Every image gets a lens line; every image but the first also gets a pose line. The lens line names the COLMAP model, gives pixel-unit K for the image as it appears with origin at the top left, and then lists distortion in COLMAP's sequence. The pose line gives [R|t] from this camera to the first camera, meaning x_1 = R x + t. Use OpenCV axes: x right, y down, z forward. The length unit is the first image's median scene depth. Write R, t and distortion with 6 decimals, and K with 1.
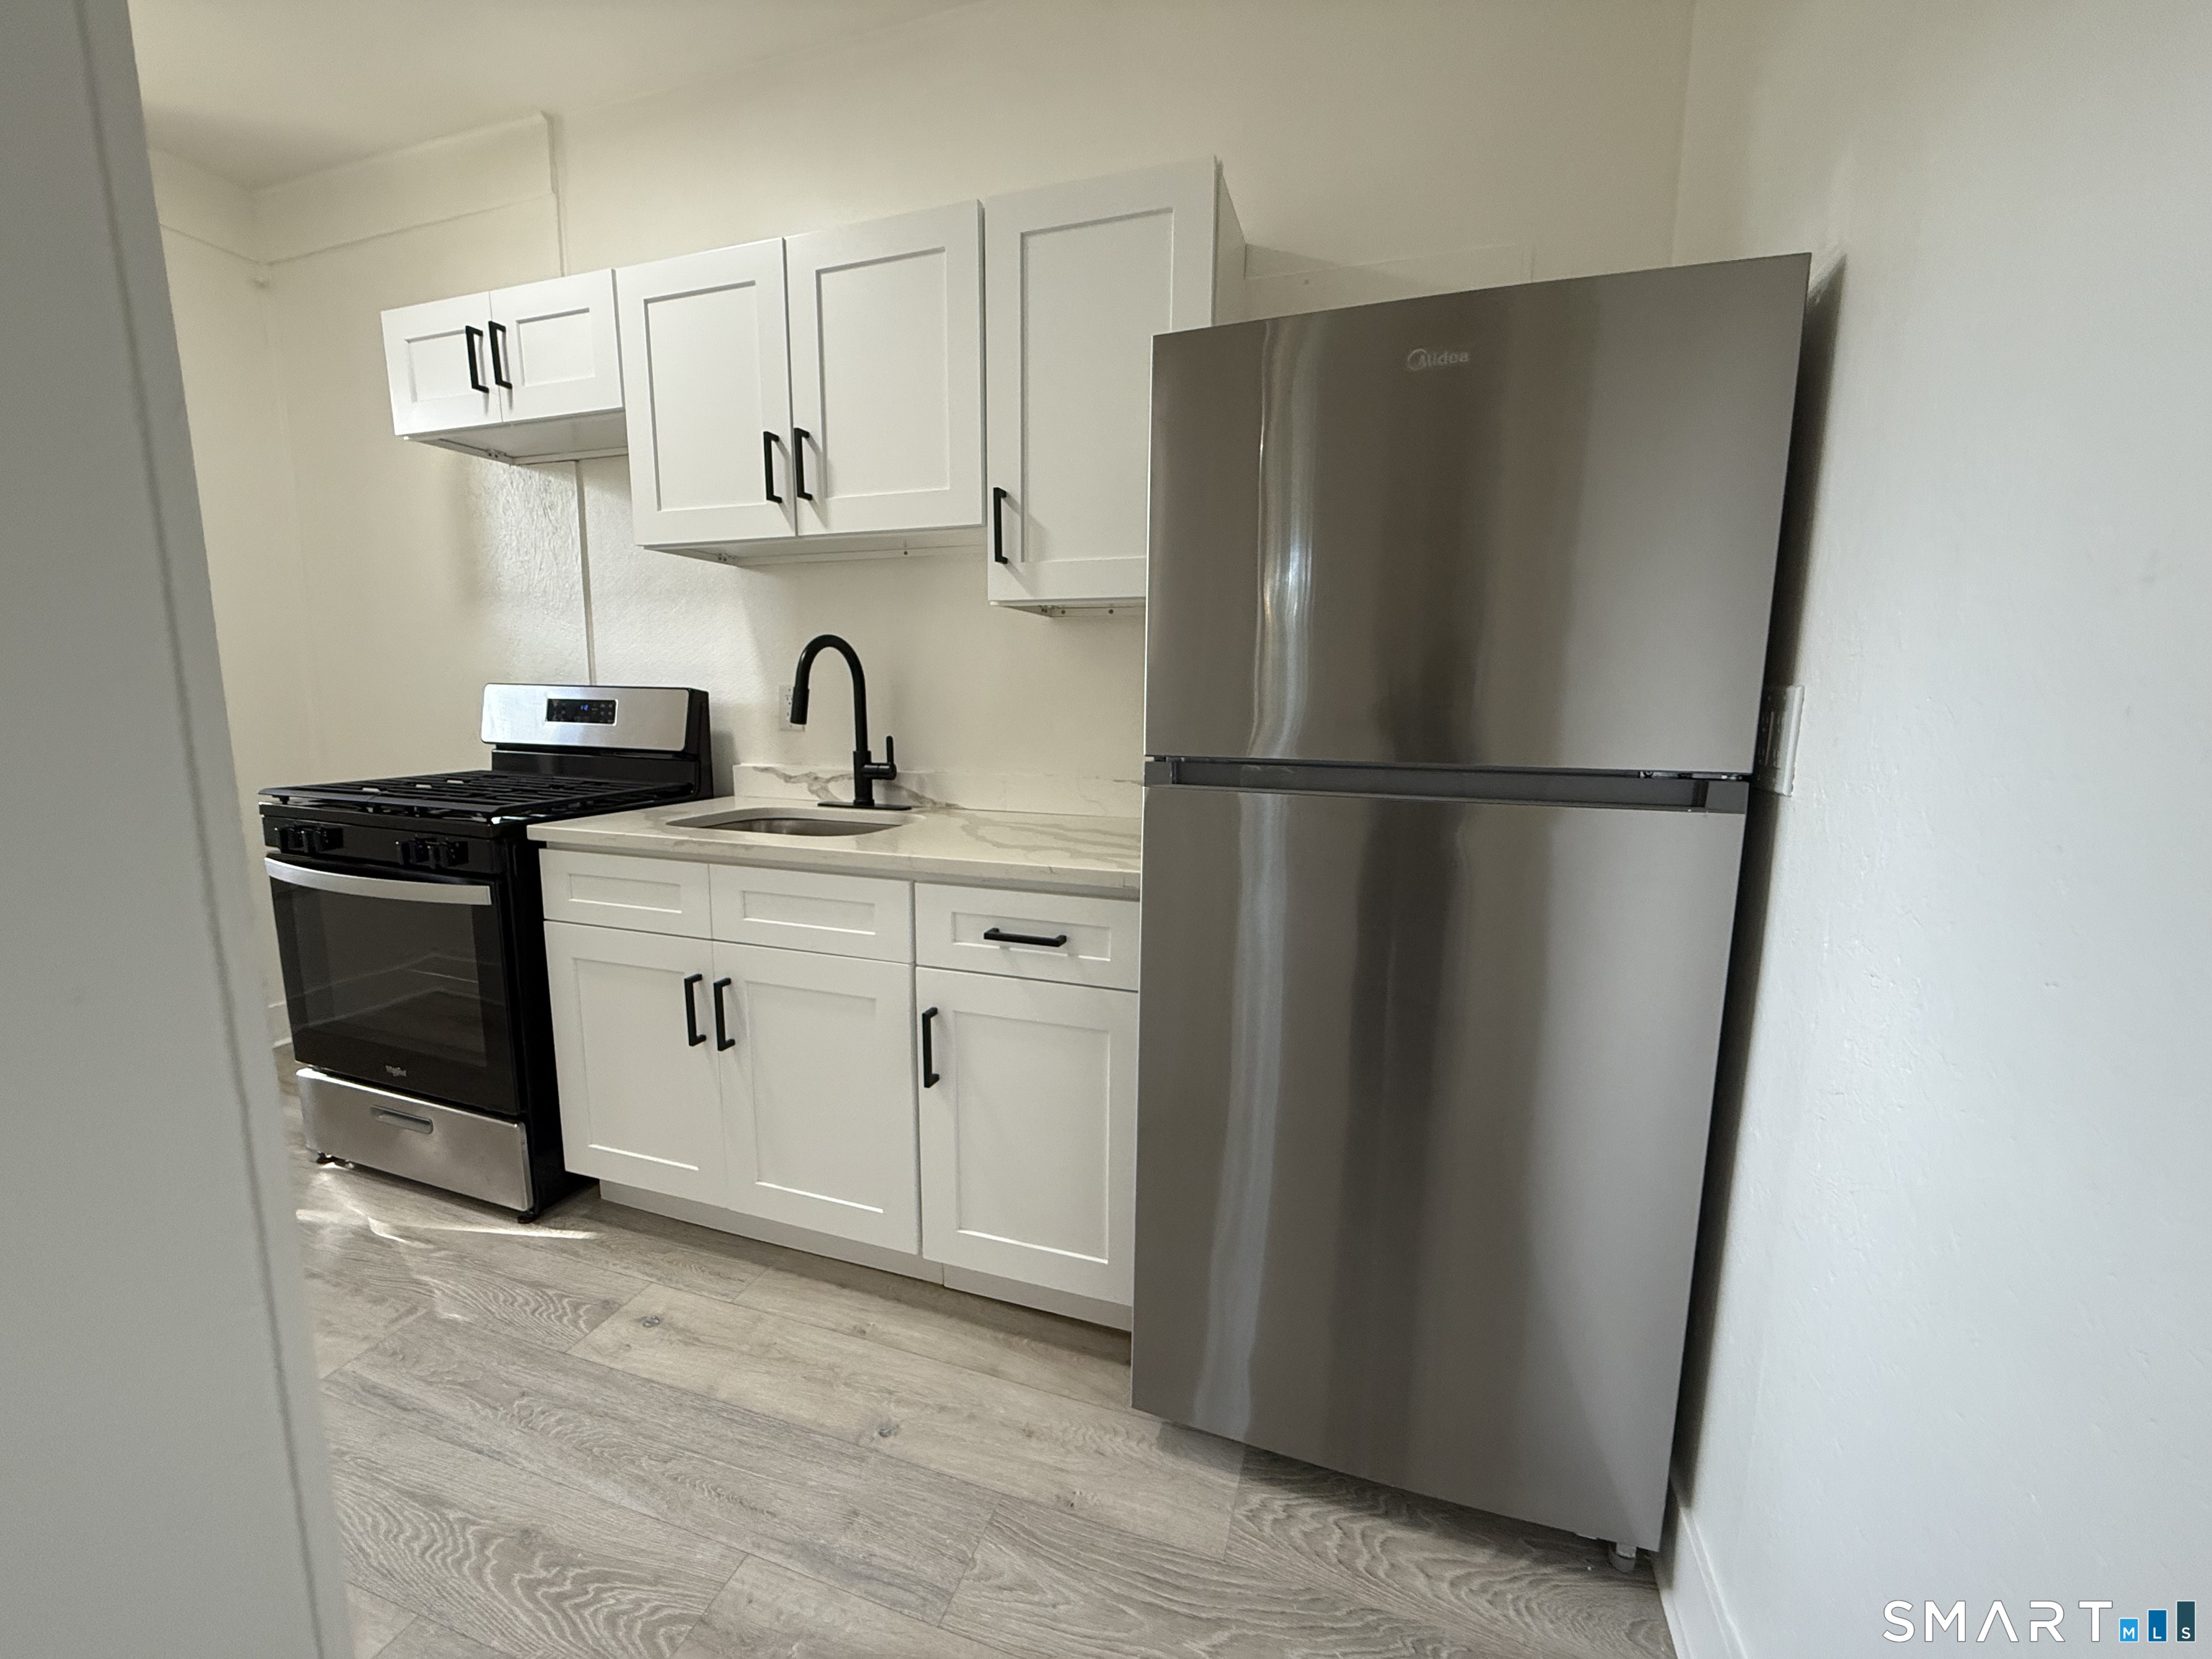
lens RADIAL K [[880.0, 0, 1101.4], [0, 880.0, 826.5], [0, 0, 1]] dist [-0.000560, -0.000223]
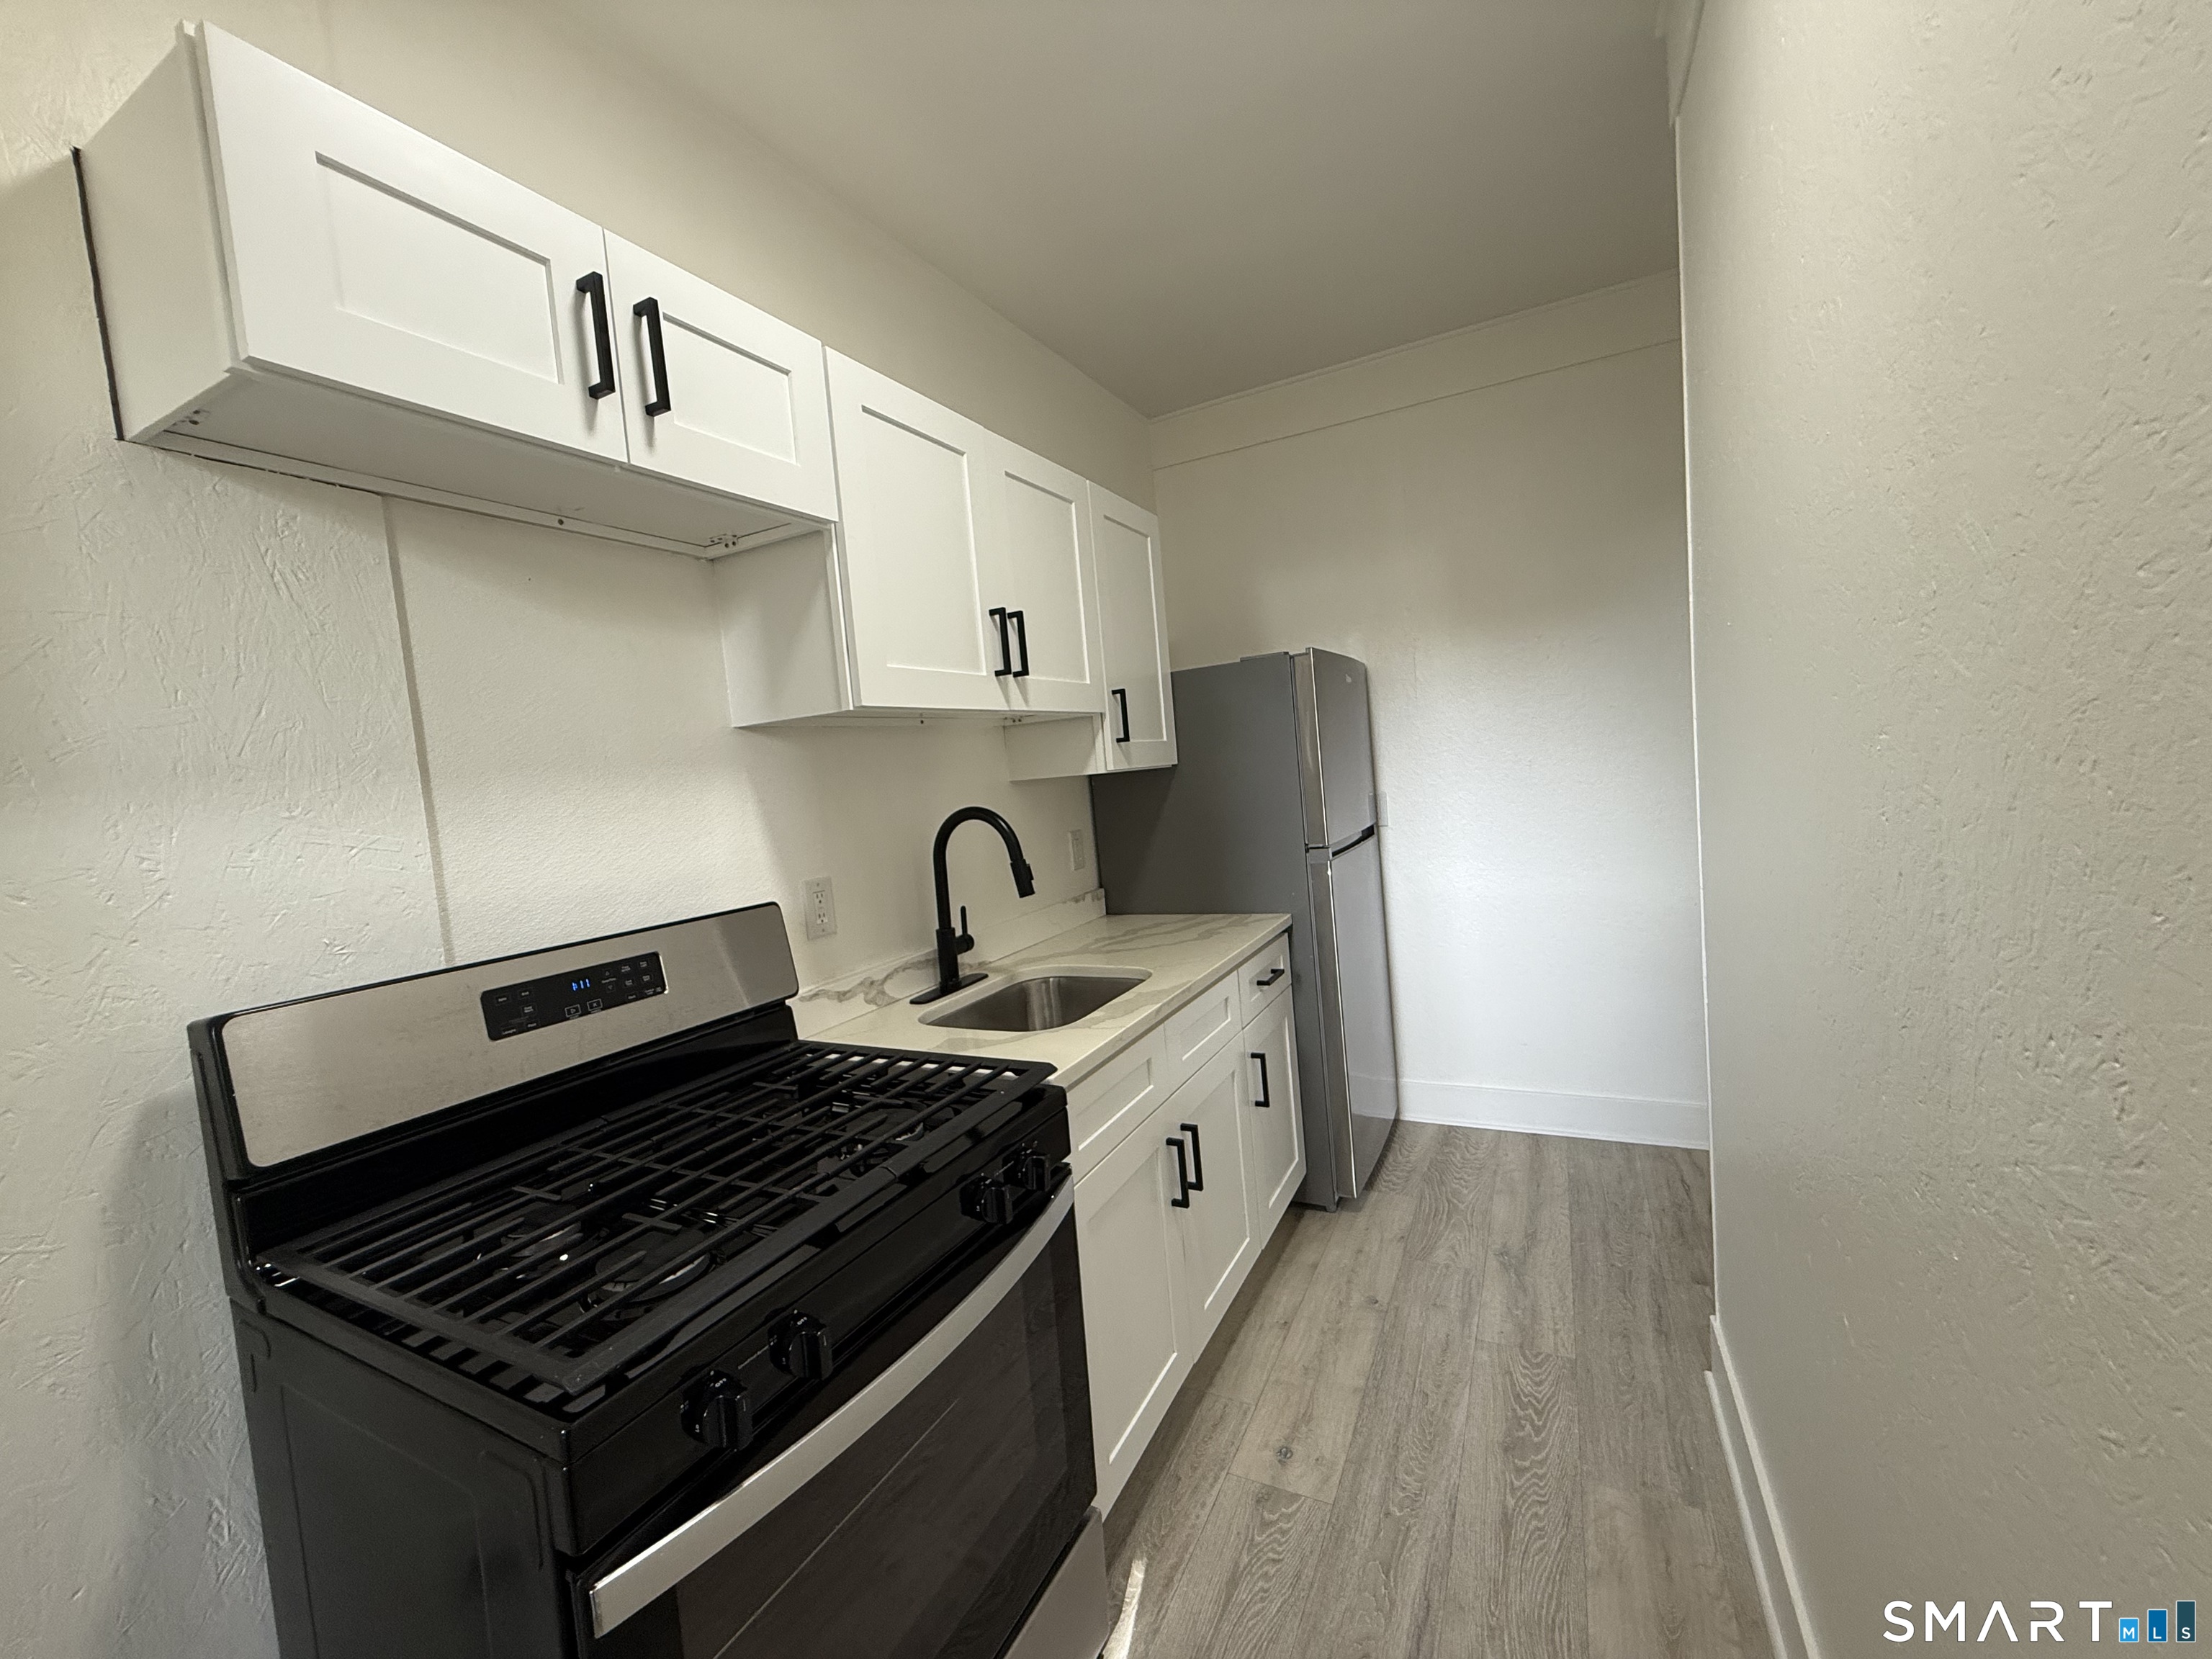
lens RADIAL K [[880.0, 0, 1102.7], [0, 880.0, 825.0], [0, 0, 1]] dist [-0.000560, -0.000223]
pose [[0.153292, -0.086986, 0.984345, -1.357640], [0.233694, 0.971053, 0.049418, -0.235310], [-0.960150, 0.222460, 0.169183, 0.781499]]
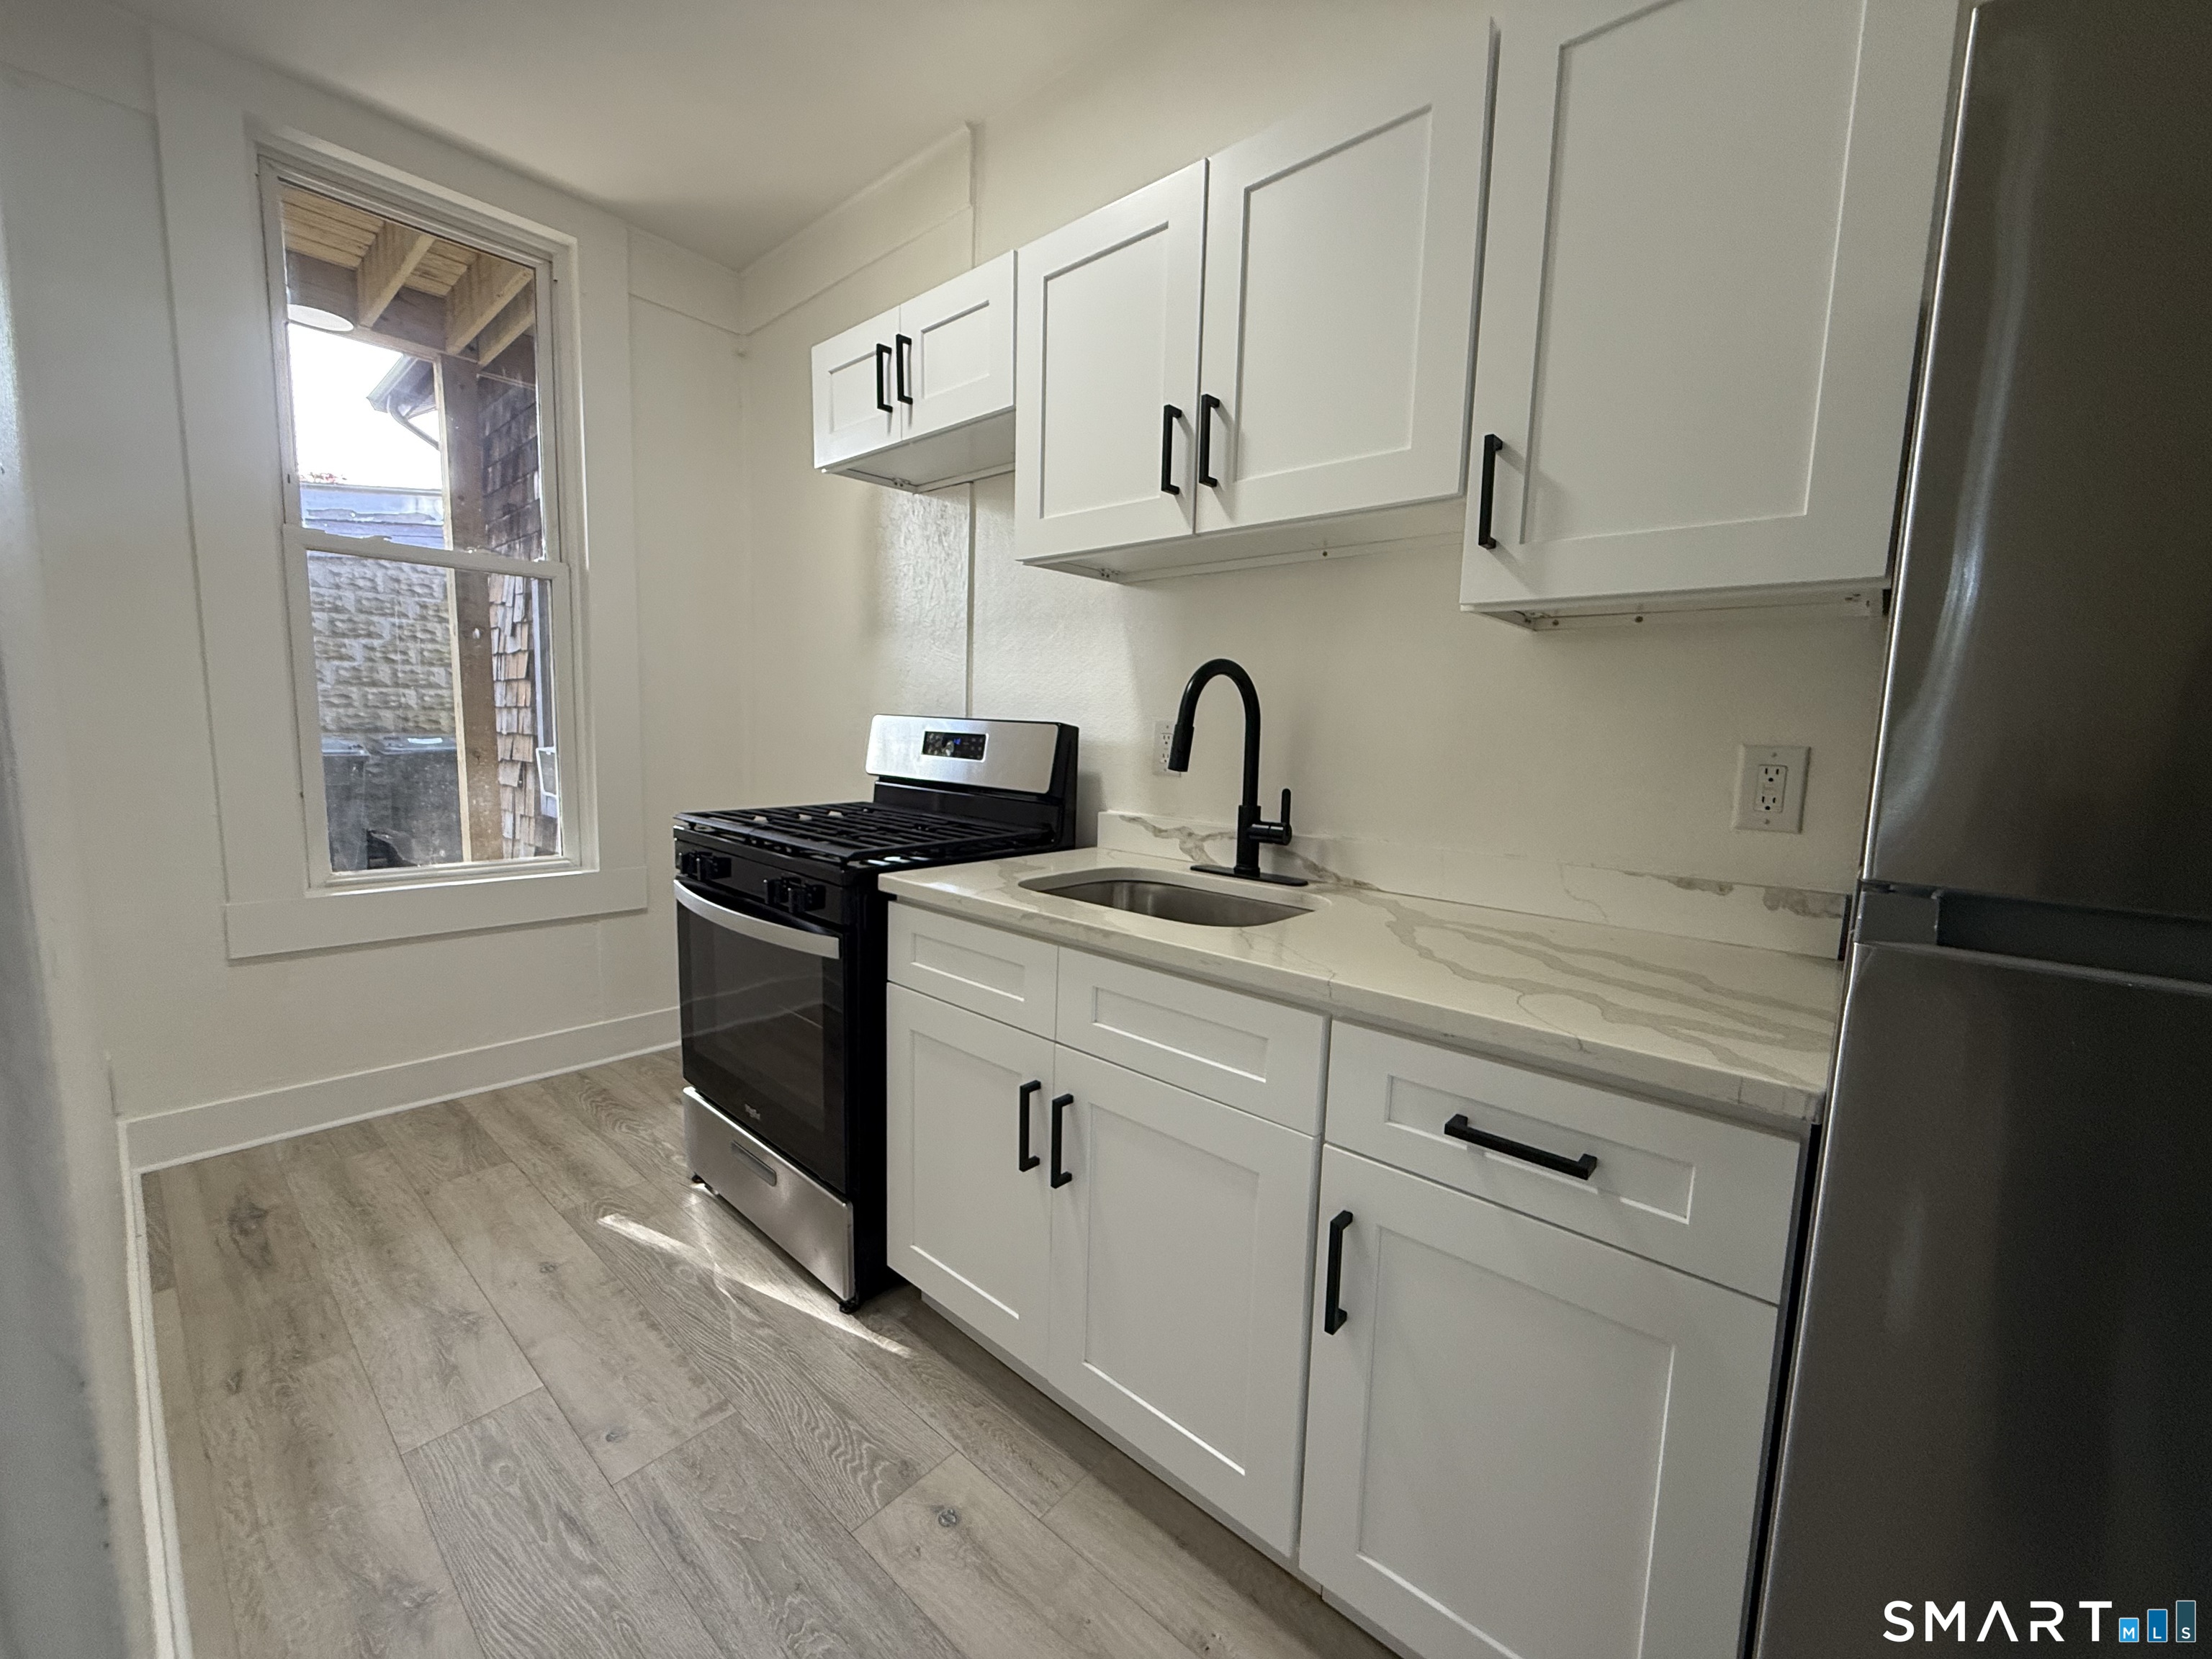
lens RADIAL K [[880.0, 0, 1100.9], [0, 880.0, 828.4], [0, 0, 1]] dist [-0.000560, -0.000223]
pose [[0.921227, 0.062384, -0.383990, -0.107314], [-0.076573, 0.996826, -0.021759, -0.045133], [0.381414, 0.049449, 0.923081, 0.261537]]
